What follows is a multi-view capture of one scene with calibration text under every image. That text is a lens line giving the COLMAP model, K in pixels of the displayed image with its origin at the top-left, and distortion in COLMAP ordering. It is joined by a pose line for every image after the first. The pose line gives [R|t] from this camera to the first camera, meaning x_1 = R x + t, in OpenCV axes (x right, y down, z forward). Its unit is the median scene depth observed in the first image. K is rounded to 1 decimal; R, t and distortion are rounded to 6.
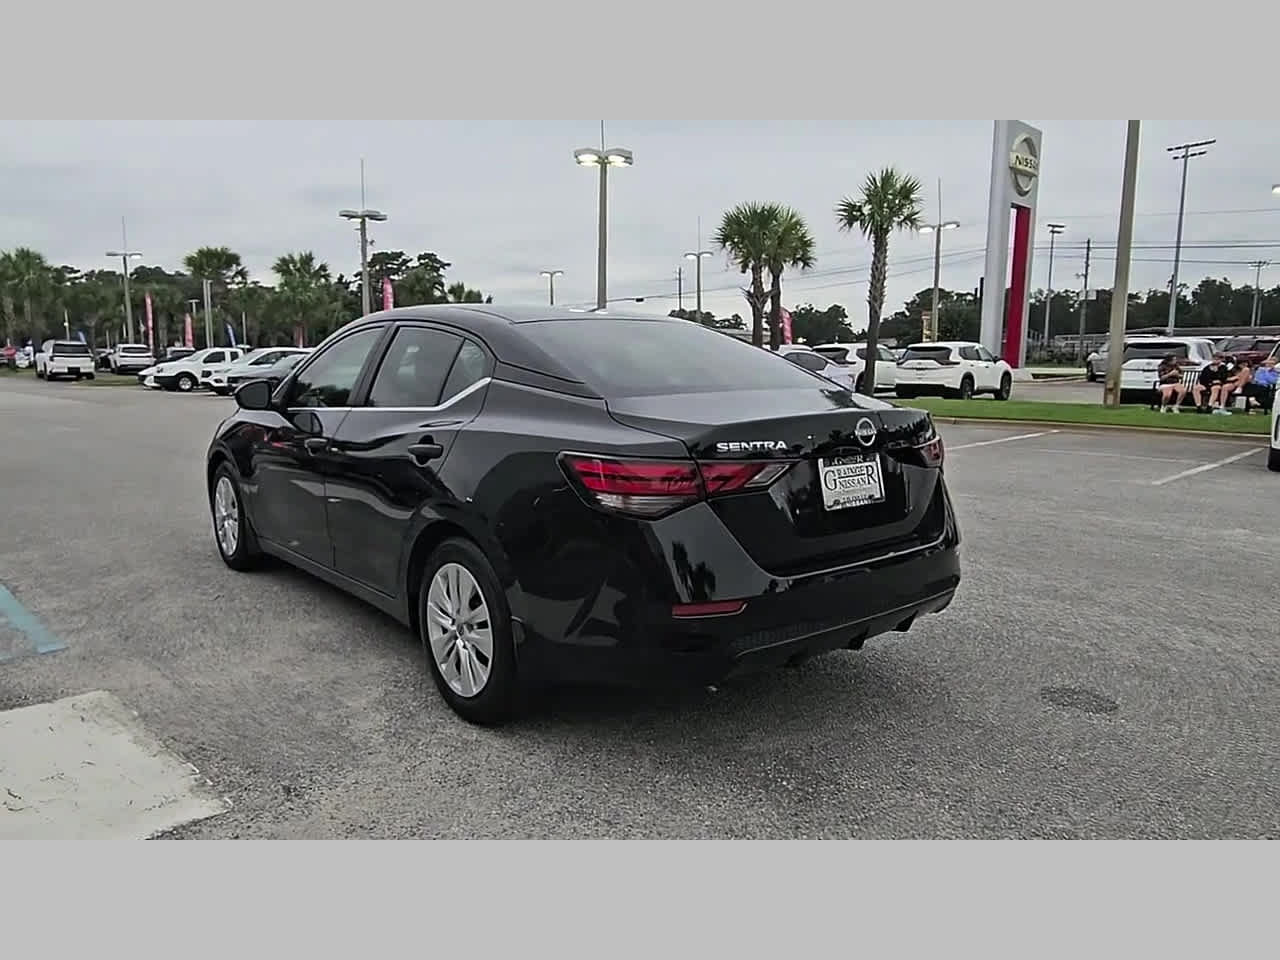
lens RADIAL K [[857.2, 0, 621.5], [0, 857.2, 491.2], [0, 0, 1]] dist [0.010425, -0.007779]
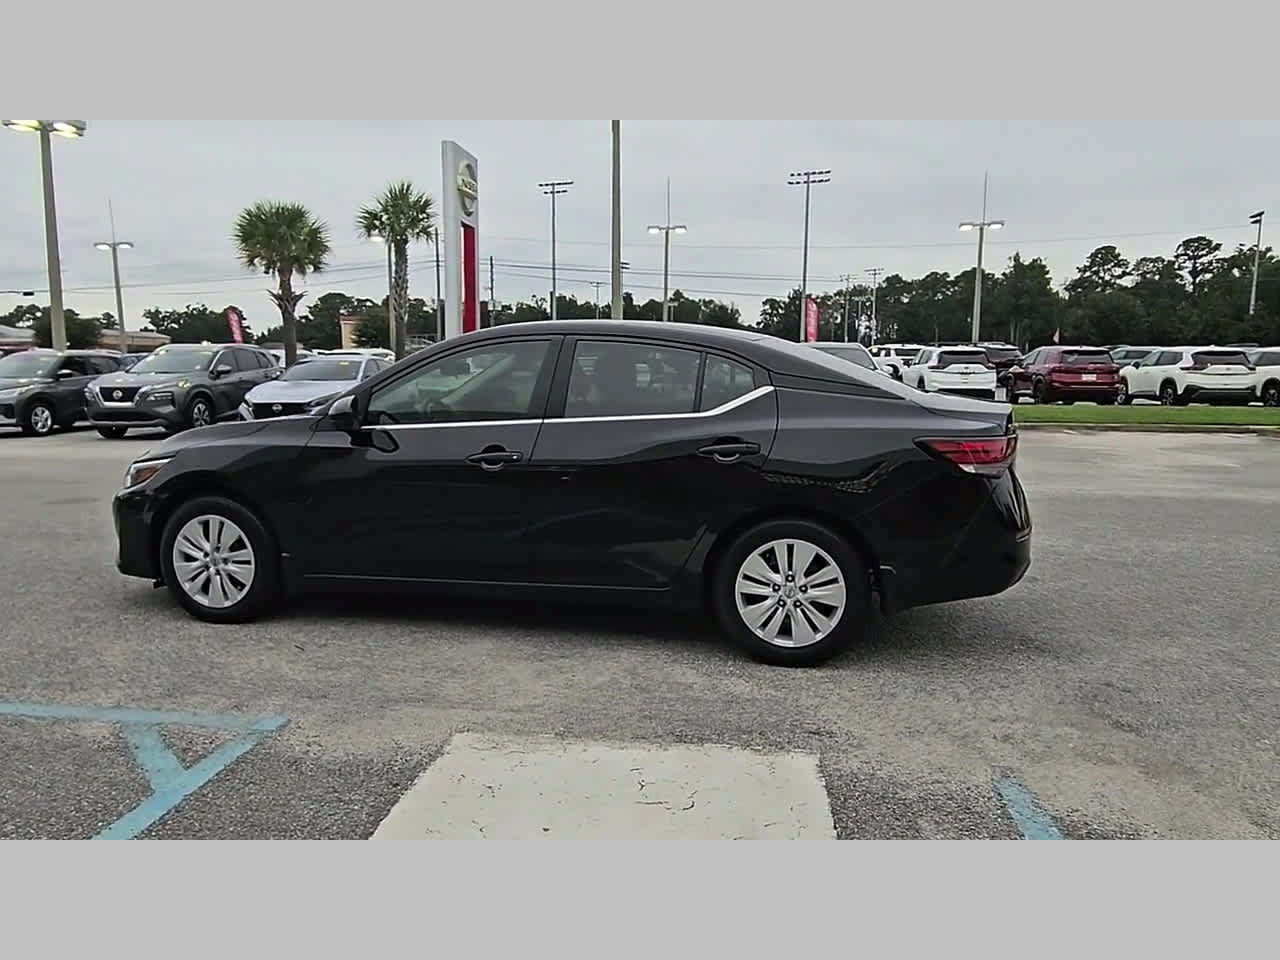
lens RADIAL K [[857.2, 0, 614.7], [0, 857.2, 494.0], [0, 0, 1]] dist [0.010425, -0.007779]
pose [[0.798694, -0.097311, 0.593817, -0.137492], [0.098207, 0.994686, 0.030913, -0.005071], [-0.593669, 0.033627, 0.804006, 0.020675]]
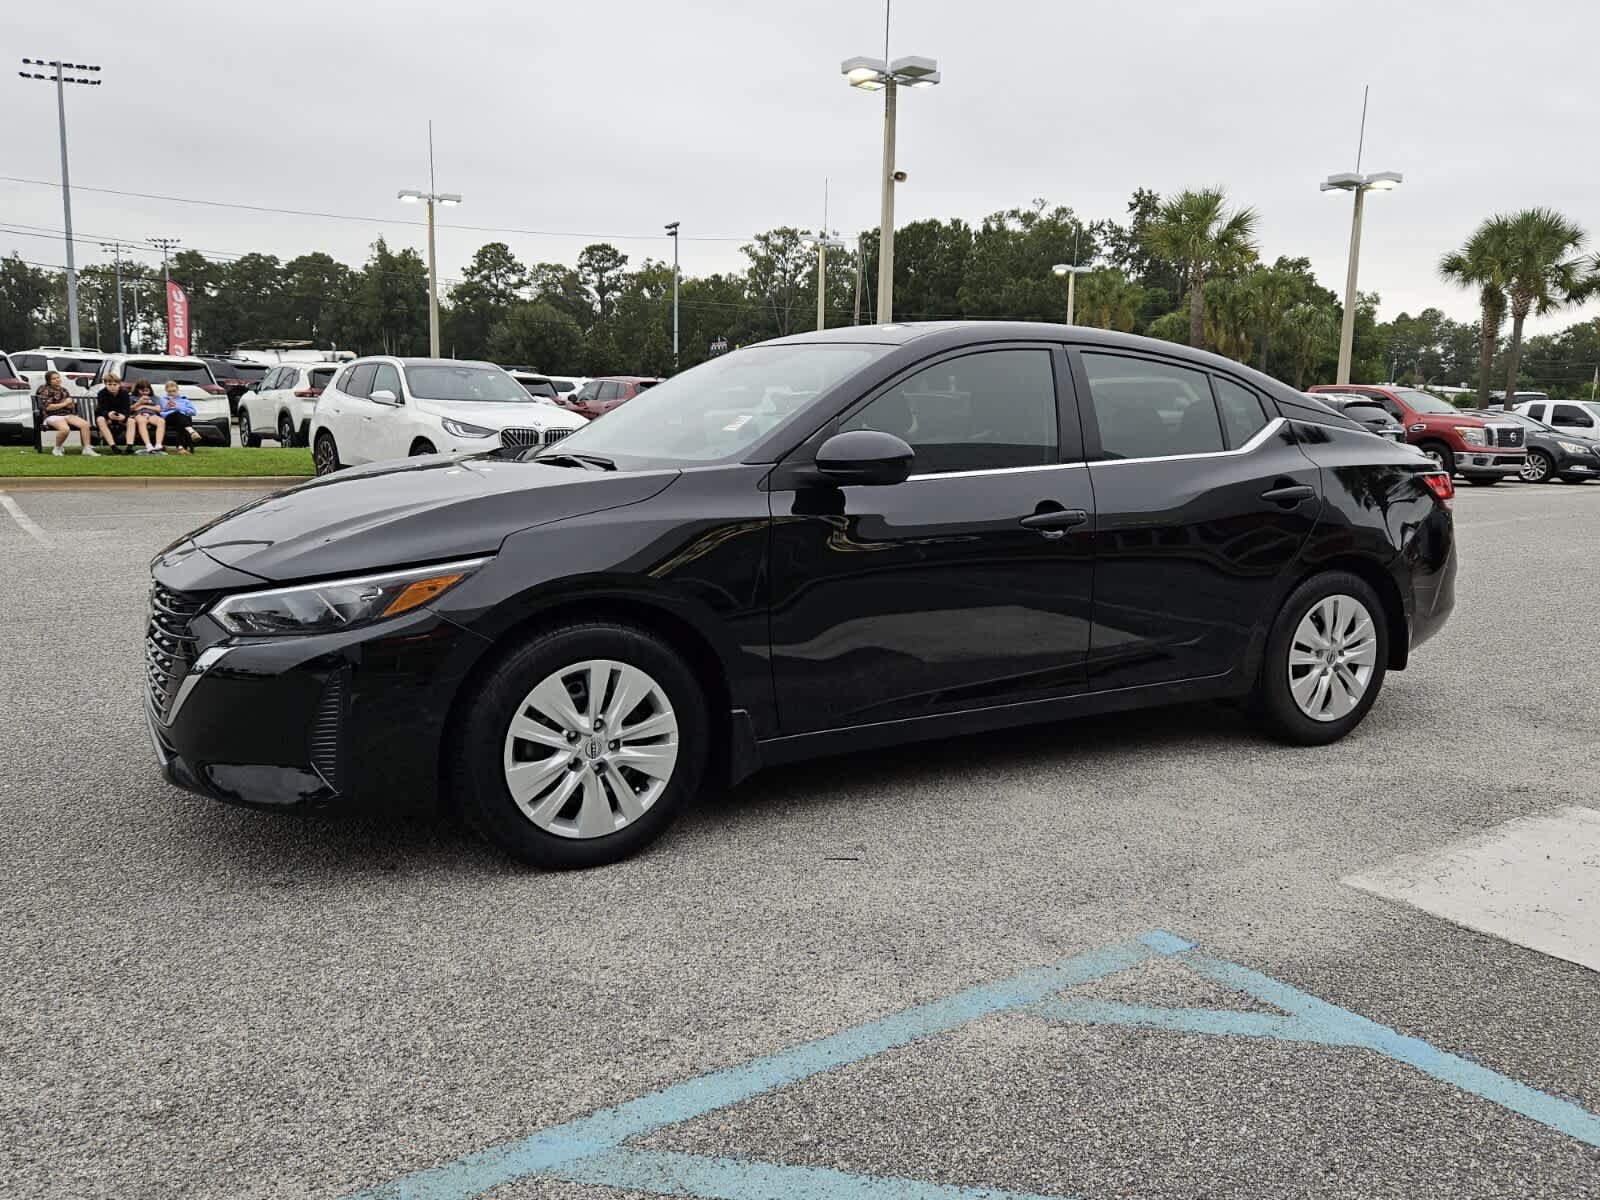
lens RADIAL K [[1260.3, 0, 809.2], [0, 1260.3, 616.6], [0, 0, 1]] dist [0.067154, -0.043577]
pose [[0.177430, -0.163607, 0.970439, -0.225029], [0.131997, 0.981131, 0.141276, -0.023914], [-0.975241, 0.103028, 0.195678, 0.164586]]
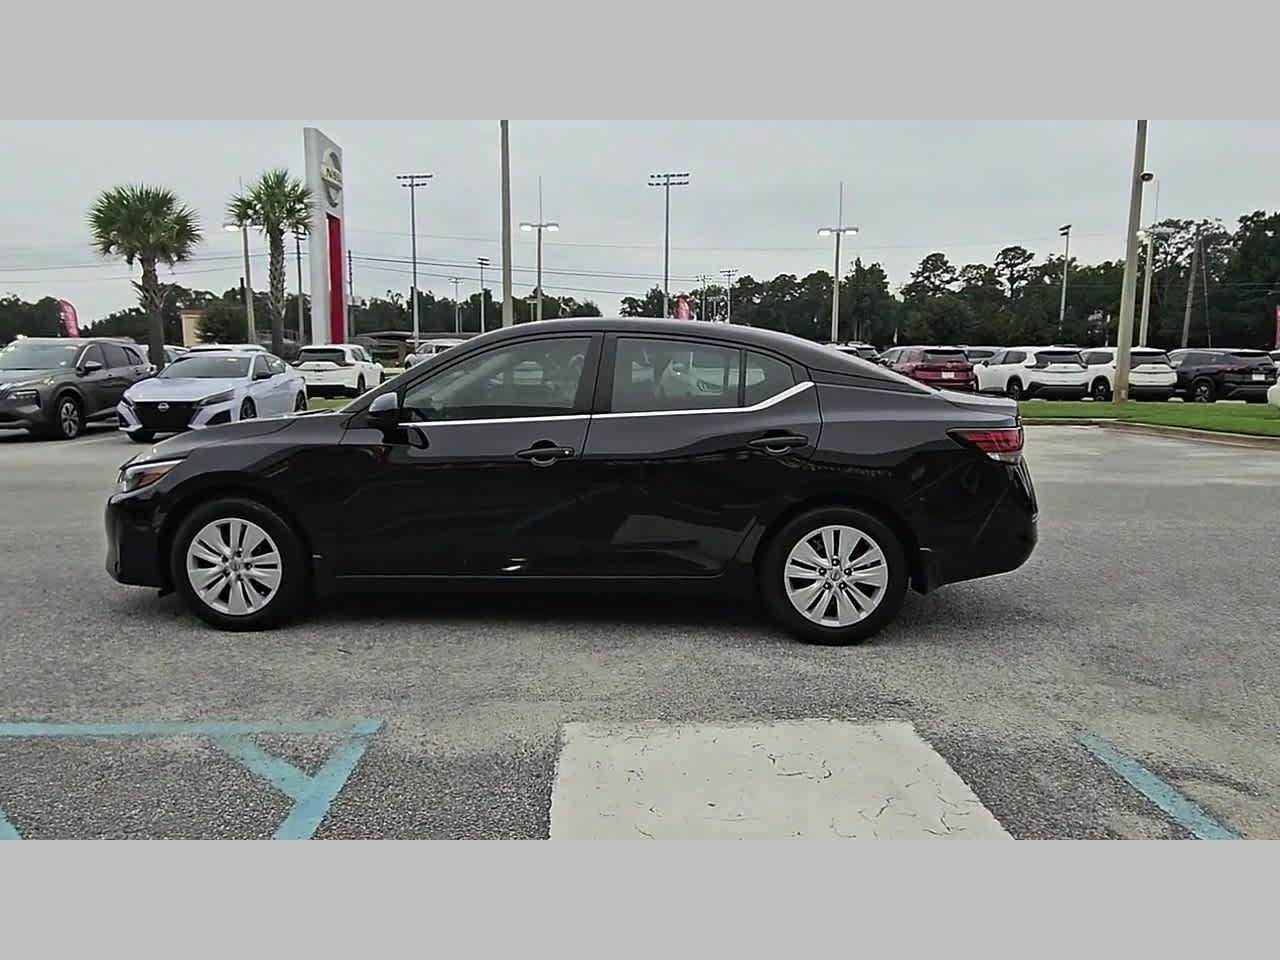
lens RADIAL K [[857.2, 0, 613.1], [0, 857.2, 494.9], [0, 0, 1]] dist [0.010425, -0.007779]
pose [[0.694515, -0.115599, 0.710131, -0.166805], [0.113068, 0.992280, 0.050948, -0.008135], [-0.710538, 0.044909, 0.702224, 0.040532]]
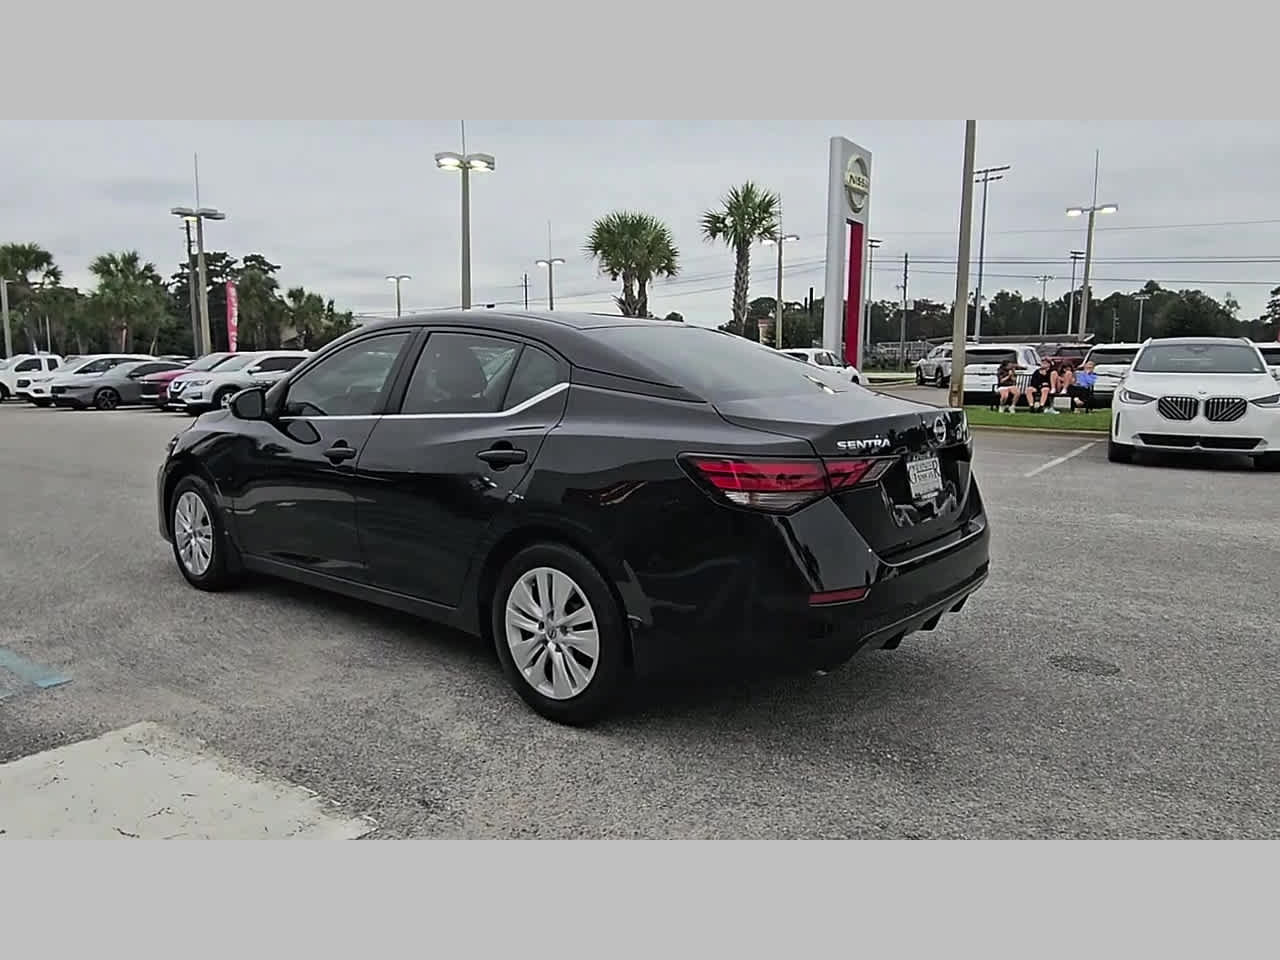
lens RADIAL K [[857.2, 0, 617.2], [0, 857.2, 494.9], [0, 0, 1]] dist [0.010425, -0.007779]
pose [[0.984945, -0.029091, 0.170404, -0.035066], [0.029685, 0.999559, -0.000936, 0.000315], [-0.170302, 0.005980, 0.985374, -0.000724]]
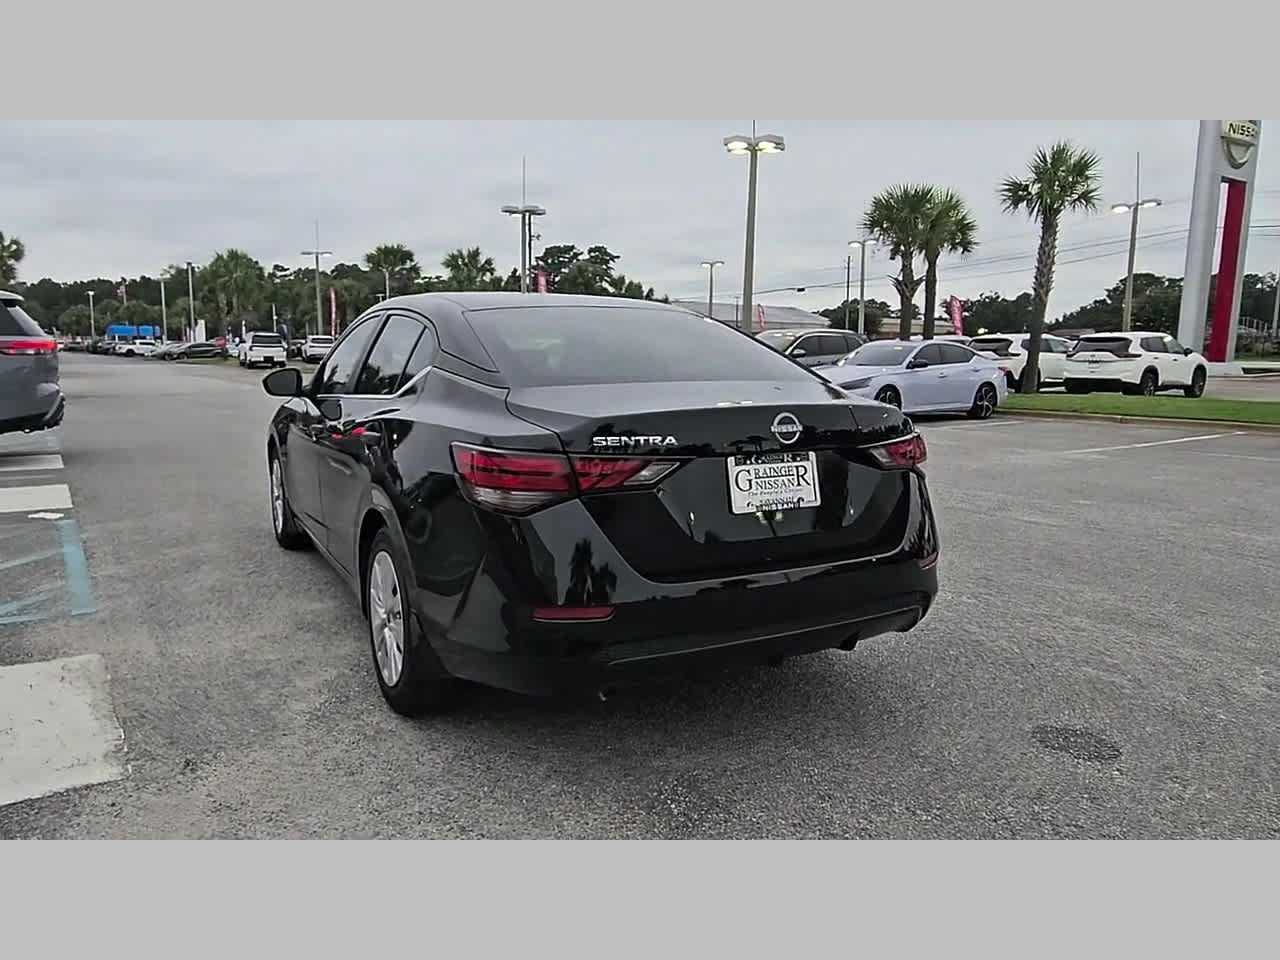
lens RADIAL K [[857.2, 0, 619.7], [0, 857.2, 488.3], [0, 0, 1]] dist [0.010425, -0.007779]
pose [[0.981743, 0.033279, -0.187276, 0.032298], [-0.032041, 0.999440, 0.009631, -0.000996], [0.187492, -0.003454, 0.982260, 0.009010]]
